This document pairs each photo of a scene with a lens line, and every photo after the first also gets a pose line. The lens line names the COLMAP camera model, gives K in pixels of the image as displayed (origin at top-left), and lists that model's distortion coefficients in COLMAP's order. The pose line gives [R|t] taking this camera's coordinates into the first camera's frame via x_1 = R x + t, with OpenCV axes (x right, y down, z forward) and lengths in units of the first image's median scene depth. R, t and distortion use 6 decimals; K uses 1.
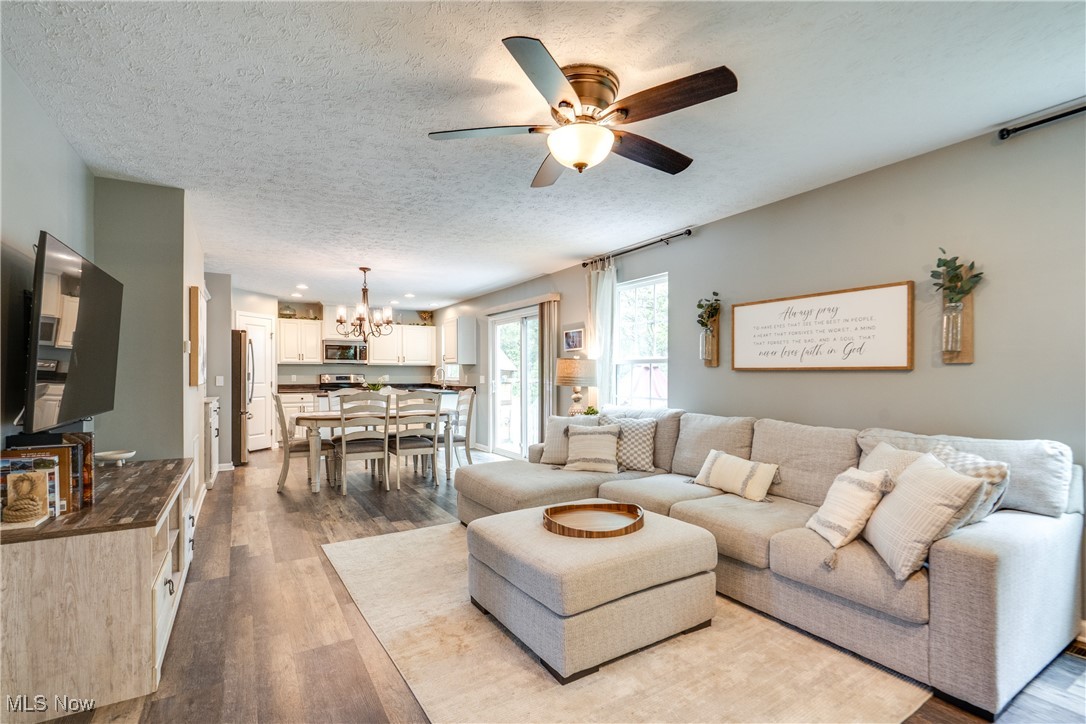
lens RADIAL K [[498.8, 0, 555.5], [0, 498.8, 378.2], [0, 0, 1]] dist [-0.012864, 0.006721]
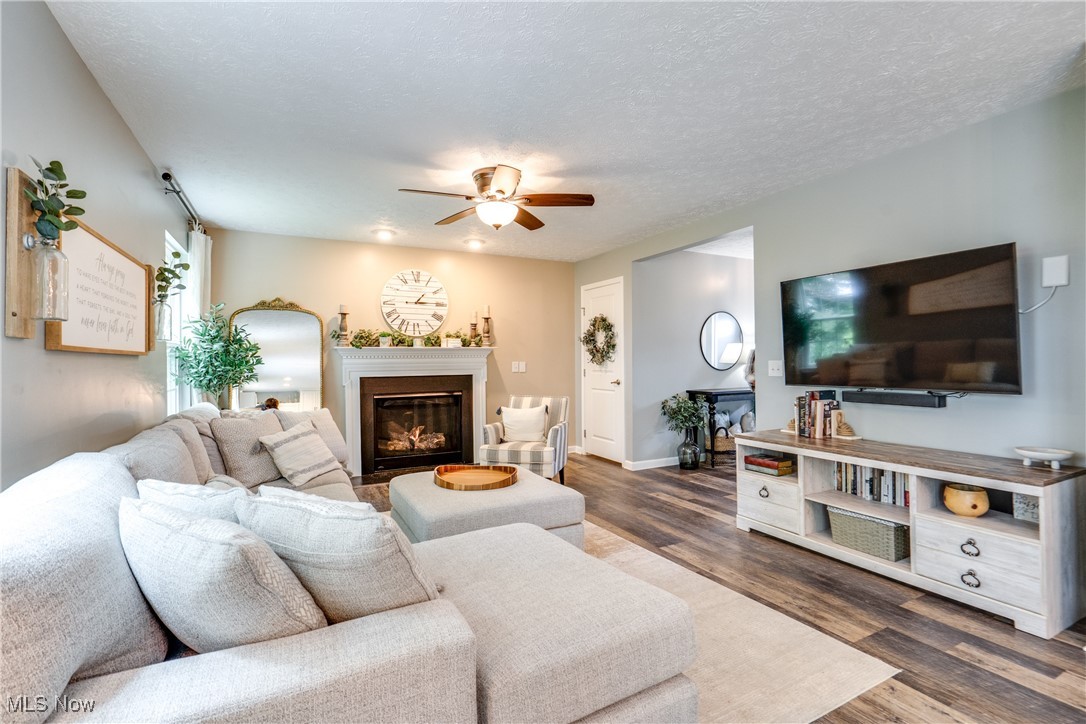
lens RADIAL K [[498.8, 0, 545.2], [0, 498.8, 359.6], [0, 0, 1]] dist [-0.012864, 0.006721]
pose [[-0.996597, 0.009033, 0.081928, -0.084734], [0.009461, 0.999944, 0.004843, -0.003237], [-0.081880, 0.005602, -0.996626, 0.960433]]
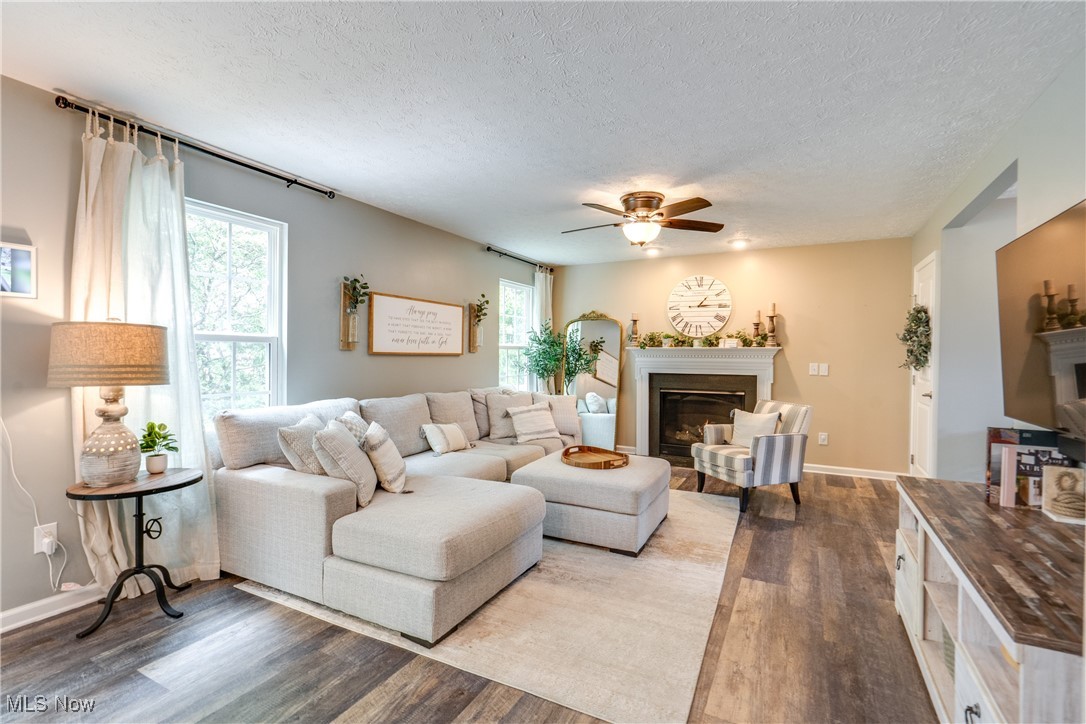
lens RADIAL K [[498.8, 0, 539.0], [0, 498.8, 356.6], [0, 0, 1]] dist [-0.012864, 0.006721]
pose [[-0.495453, -0.008794, 0.868590, -0.490884], [-0.002210, 0.999958, 0.008864, -0.014324], [-0.868632, 0.002472, -0.495452, 0.820968]]
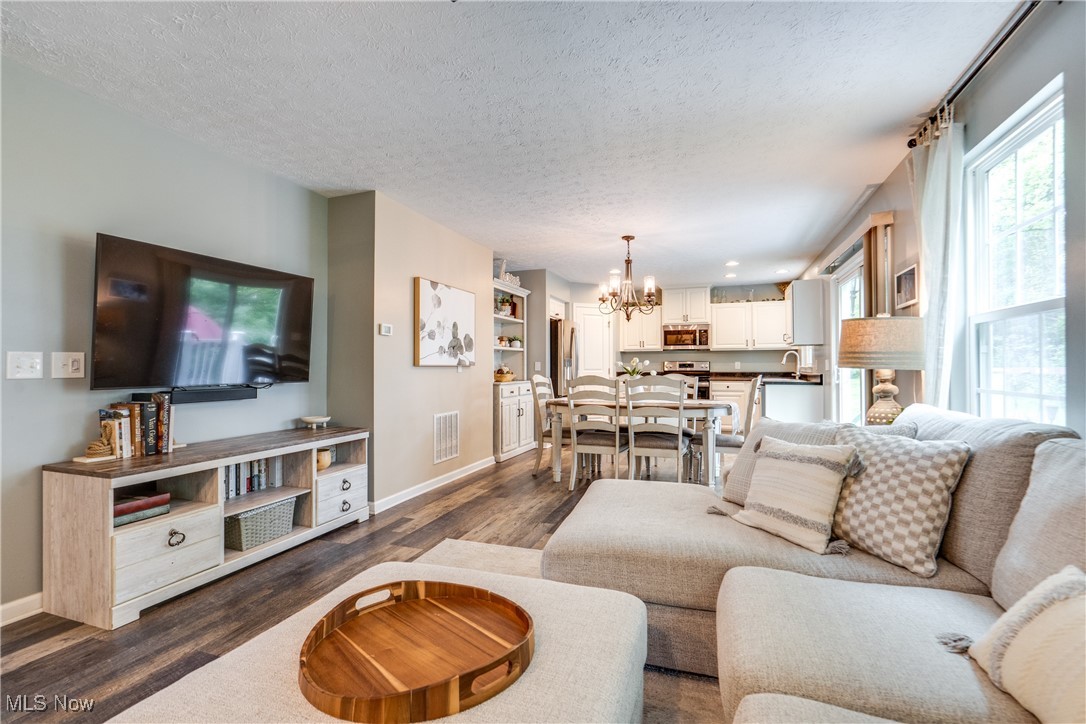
lens RADIAL K [[498.8, 0, 544.5], [0, 498.8, 360.5], [0, 0, 1]] dist [-0.012864, 0.006721]
pose [[0.620261, -0.013660, -0.784276, 0.218613], [-0.004166, 0.999777, -0.020708, 0.017346], [0.784384, 0.016112, 0.620066, 0.350876]]
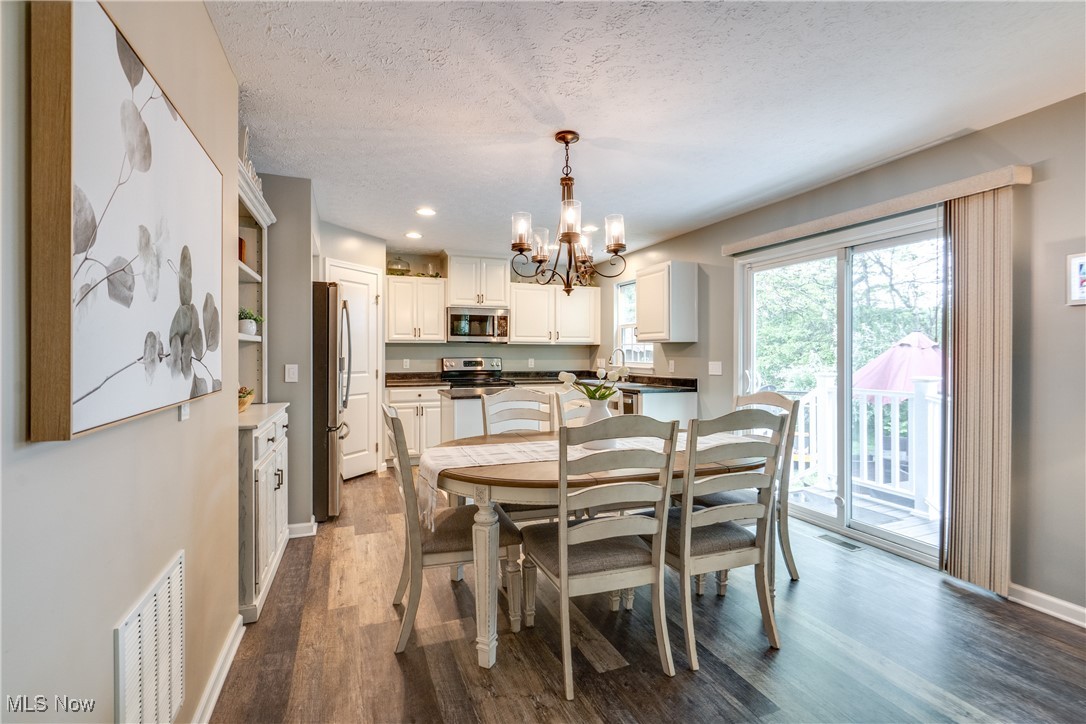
lens RADIAL K [[498.8, 0, 547.9], [0, 498.8, 356.4], [0, 0, 1]] dist [-0.012864, 0.006721]
pose [[0.983435, 0.001042, -0.181260, -0.323644], [-0.001776, 0.999991, -0.003890, -0.011796], [0.181254, 0.004148, 0.983428, 0.553753]]
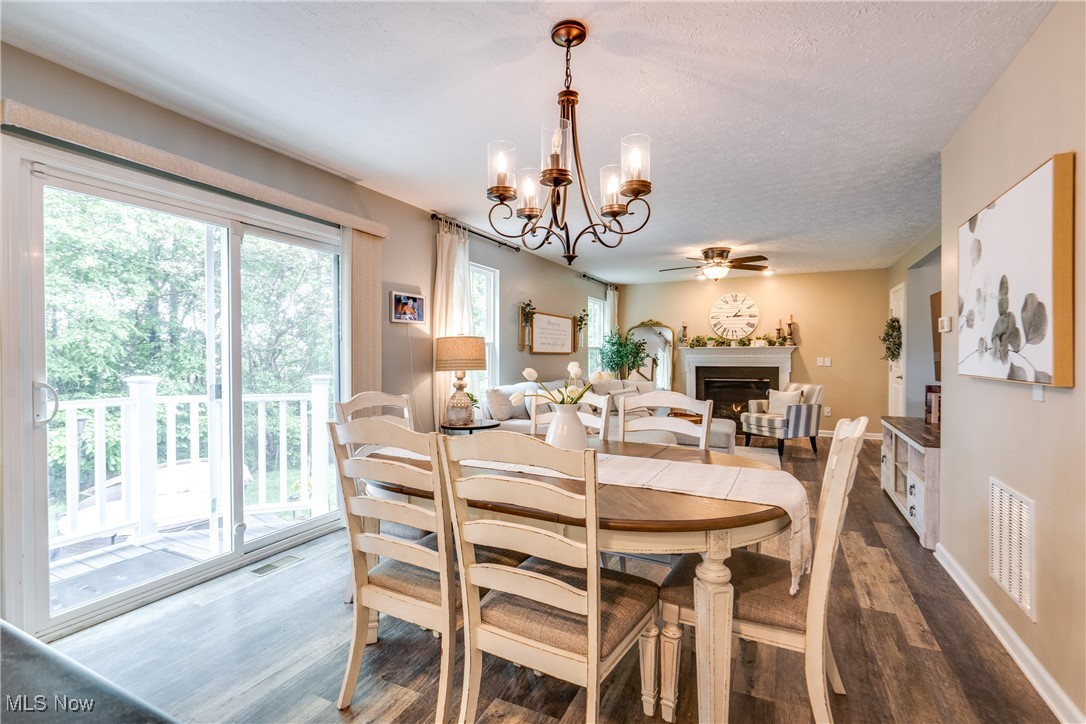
lens RADIAL K [[498.8, 0, 536.2], [0, 498.8, 356.5], [0, 0, 1]] dist [-0.012864, 0.006721]
pose [[-0.516486, -0.002832, 0.856291, -0.664351], [0.007307, 0.999944, 0.007715, -0.012536], [-0.856265, 0.010242, -0.516436, 1.215794]]
